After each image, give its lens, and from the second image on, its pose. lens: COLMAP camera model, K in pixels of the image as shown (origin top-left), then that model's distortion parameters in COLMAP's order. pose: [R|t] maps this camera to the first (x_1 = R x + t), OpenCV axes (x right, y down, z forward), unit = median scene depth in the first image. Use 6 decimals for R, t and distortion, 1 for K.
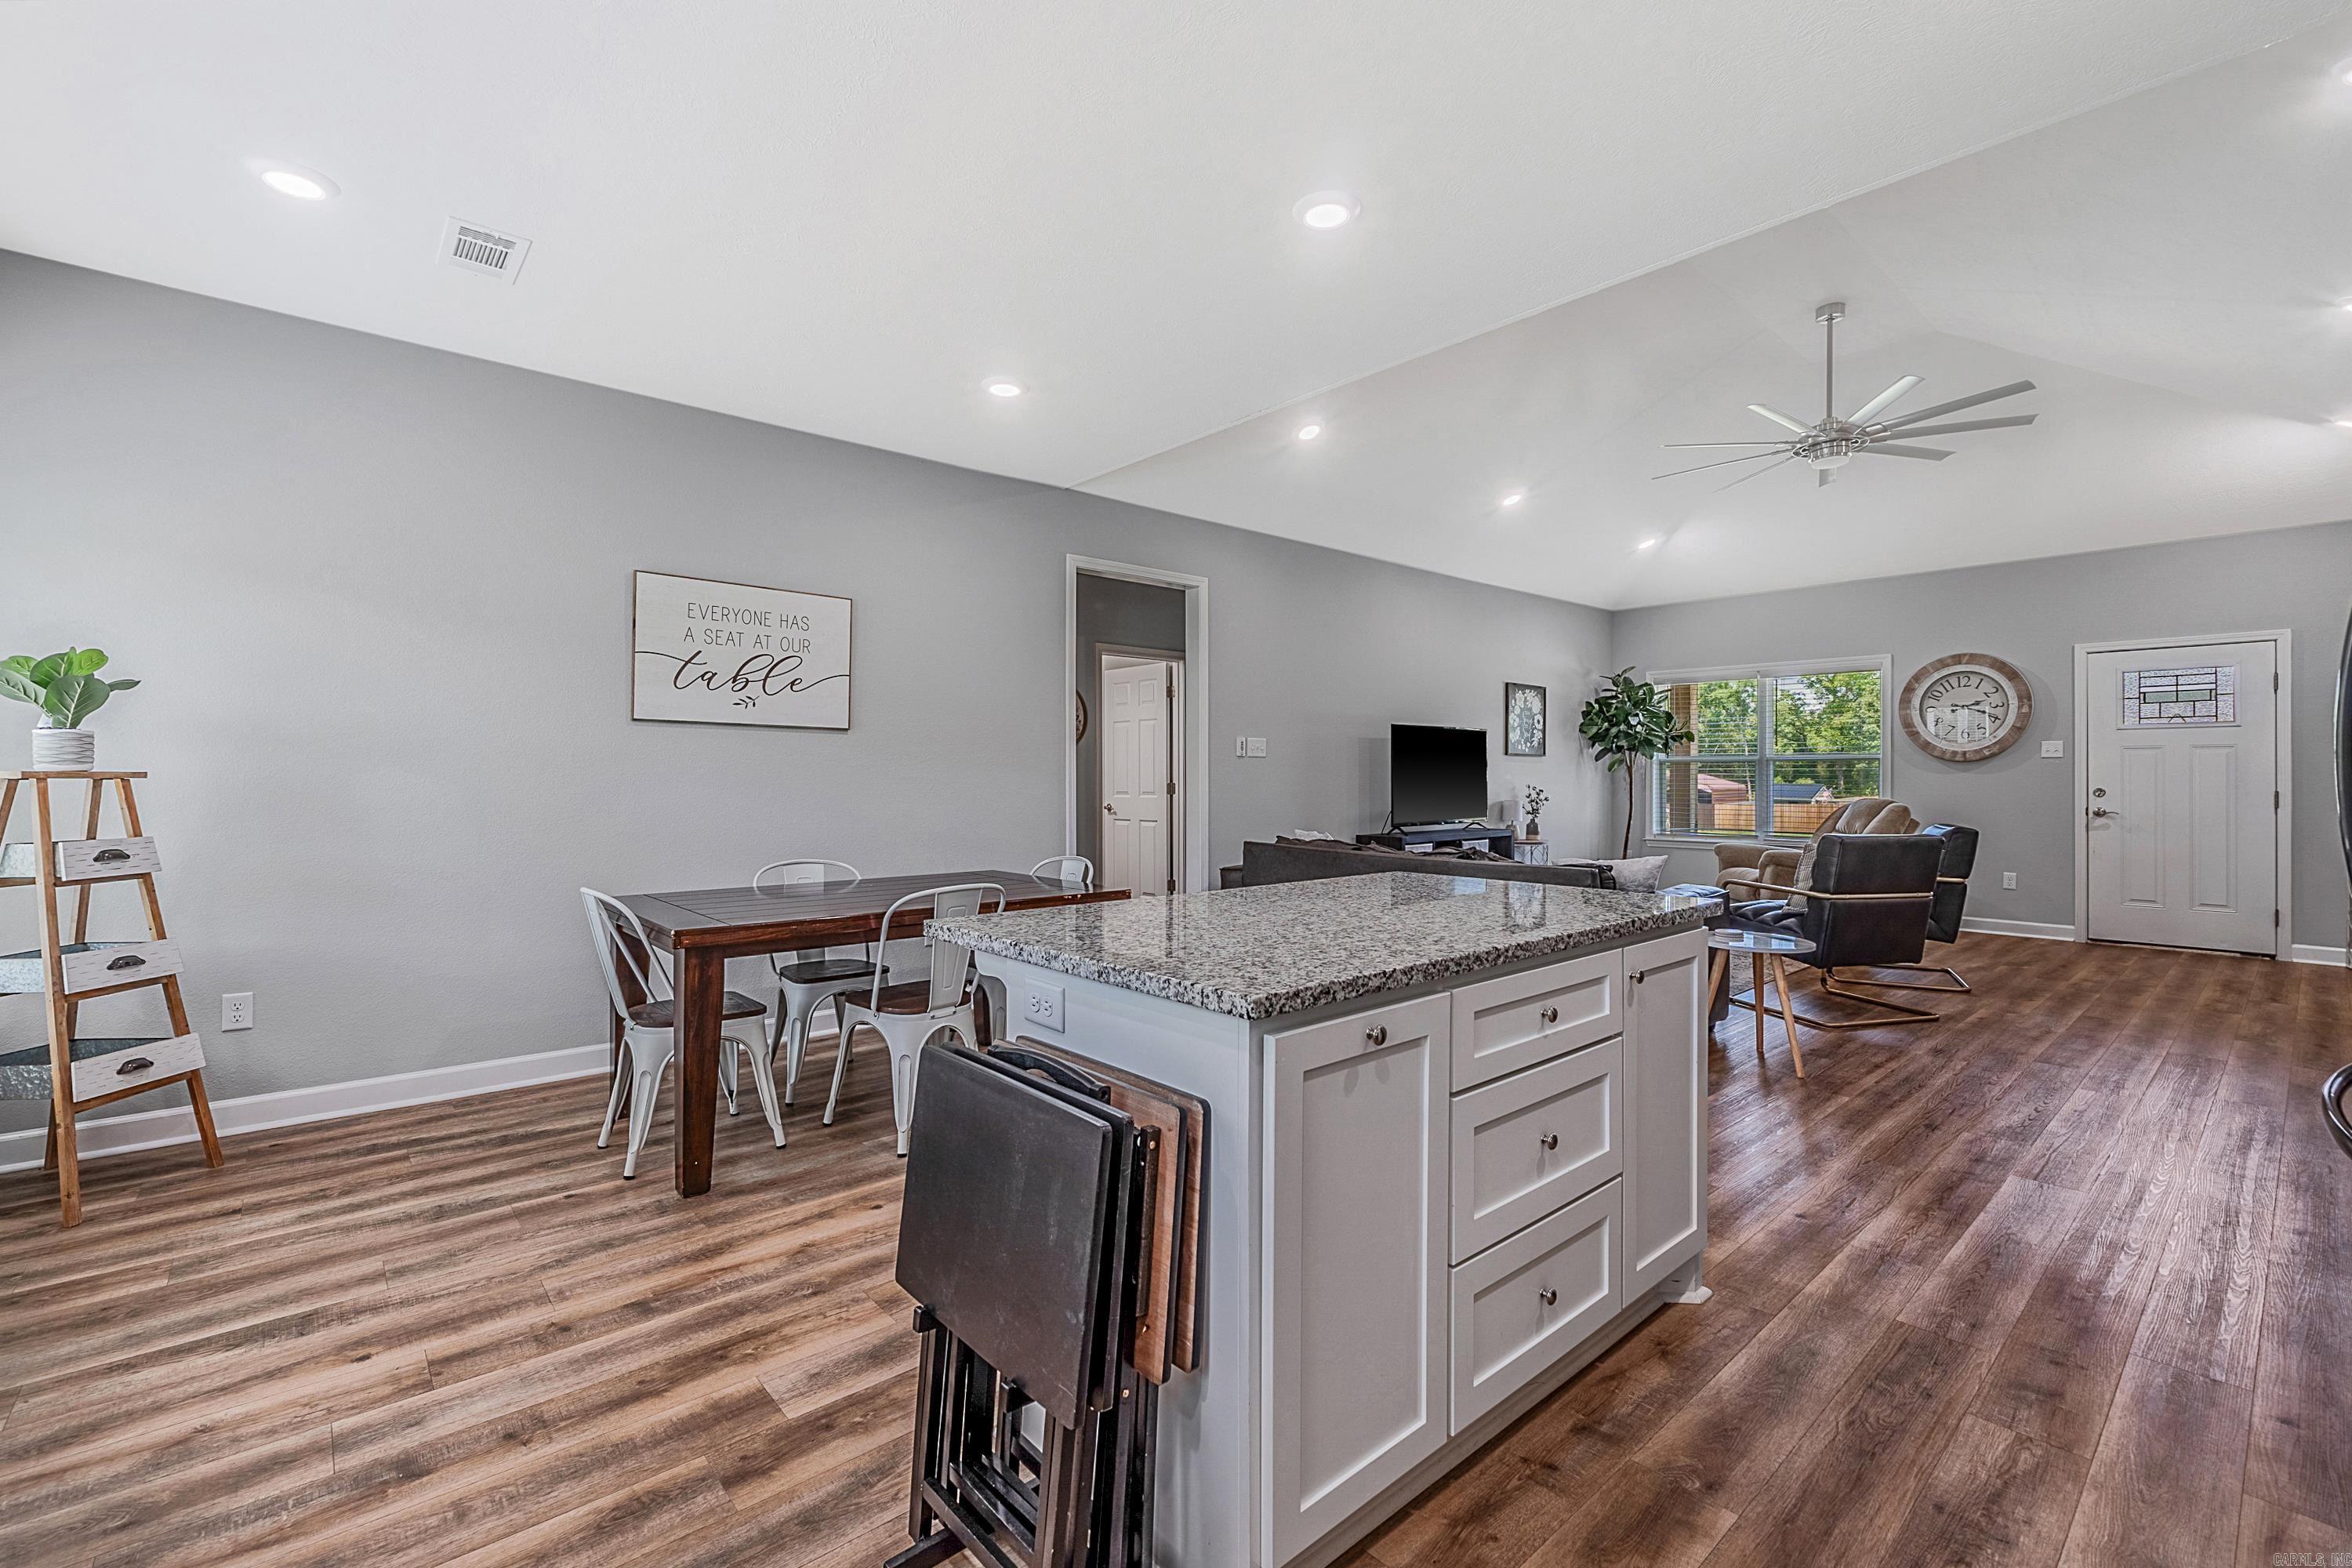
lens RADIAL K [[1006.8, 0, 1181.6], [0, 1006.8, 779.4], [0, 0, 1]] dist [-0.001453, -0.000626]
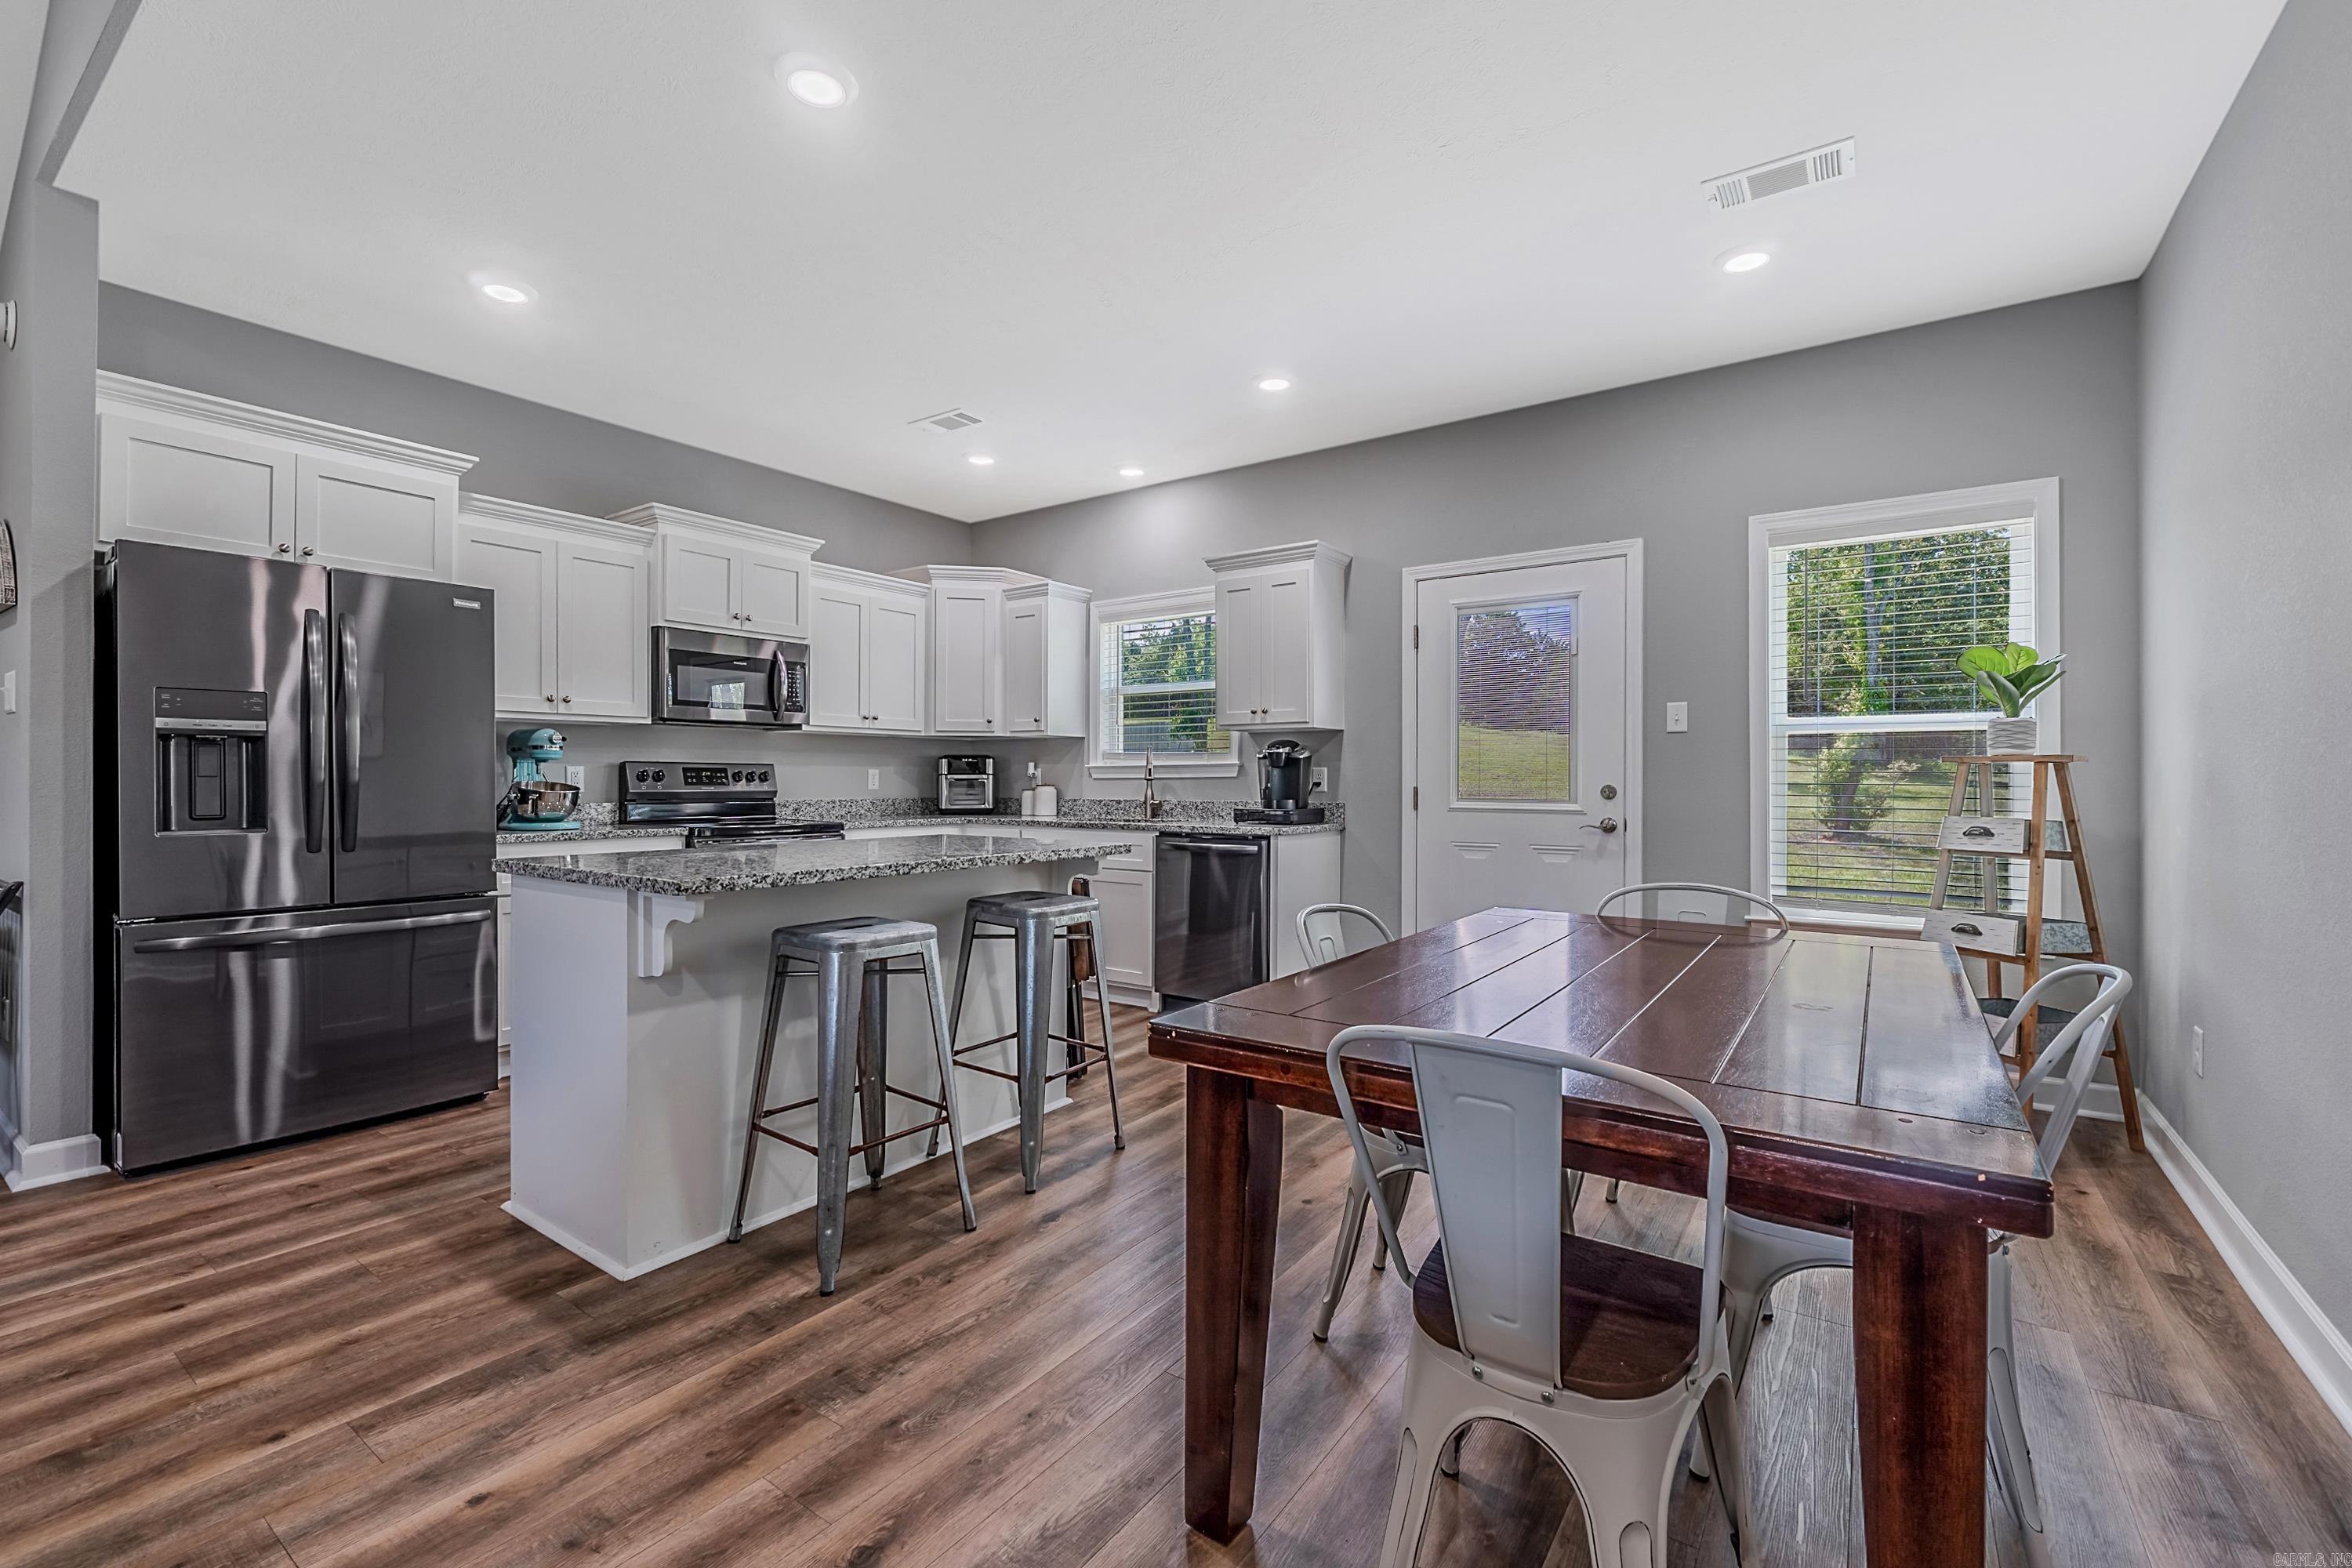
lens RADIAL K [[1006.8, 0, 1181.6], [0, 1006.8, 779.4], [0, 0, 1]] dist [-0.001453, -0.000626]
pose [[-0.971804, -0.003540, -0.235765, 0.016867], [-0.004094, 0.999990, 0.001863, 0.008117], [0.235756, 0.002776, -0.971808, 0.753326]]
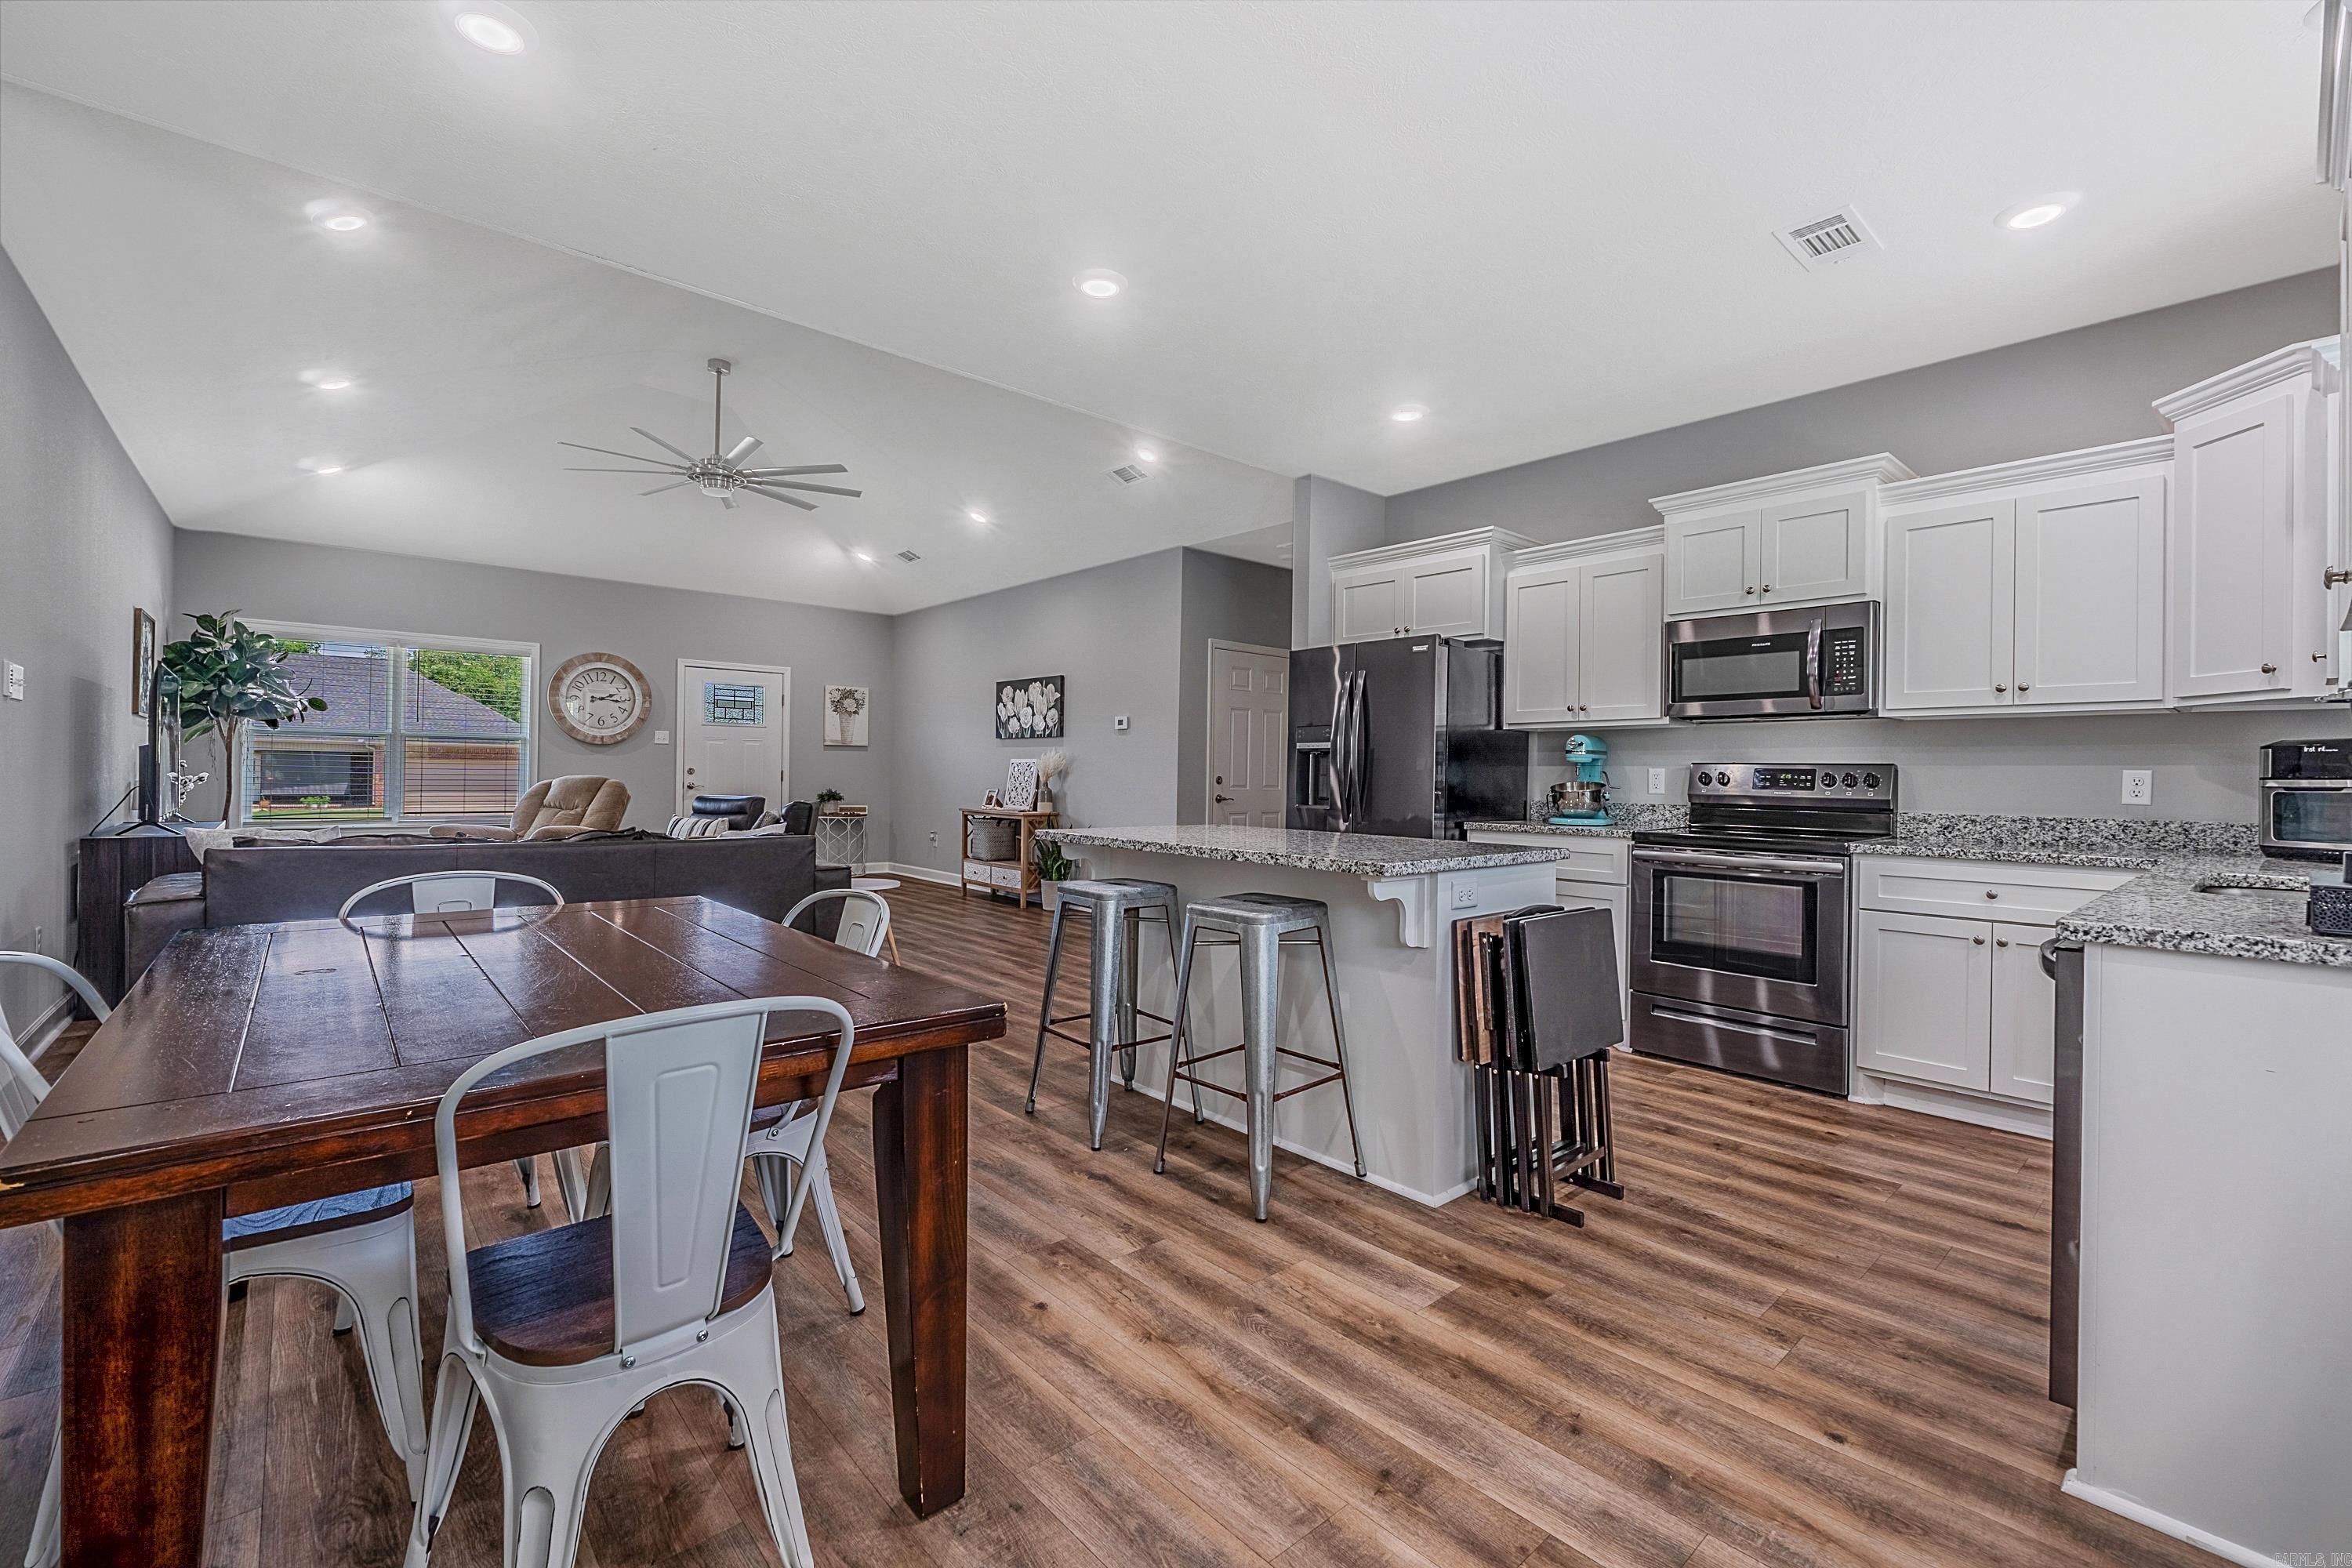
lens RADIAL K [[985.8, 0, 1176.0], [0, 985.8, 784.0], [0, 0, 1]] dist [0.000990, -0.000103]
pose [[-0.001889, -0.010450, 0.999944, -0.411181], [-0.011138, 0.999884, 0.010428, 0.009383], [-0.999936, -0.011118, -0.002006, 0.357501]]
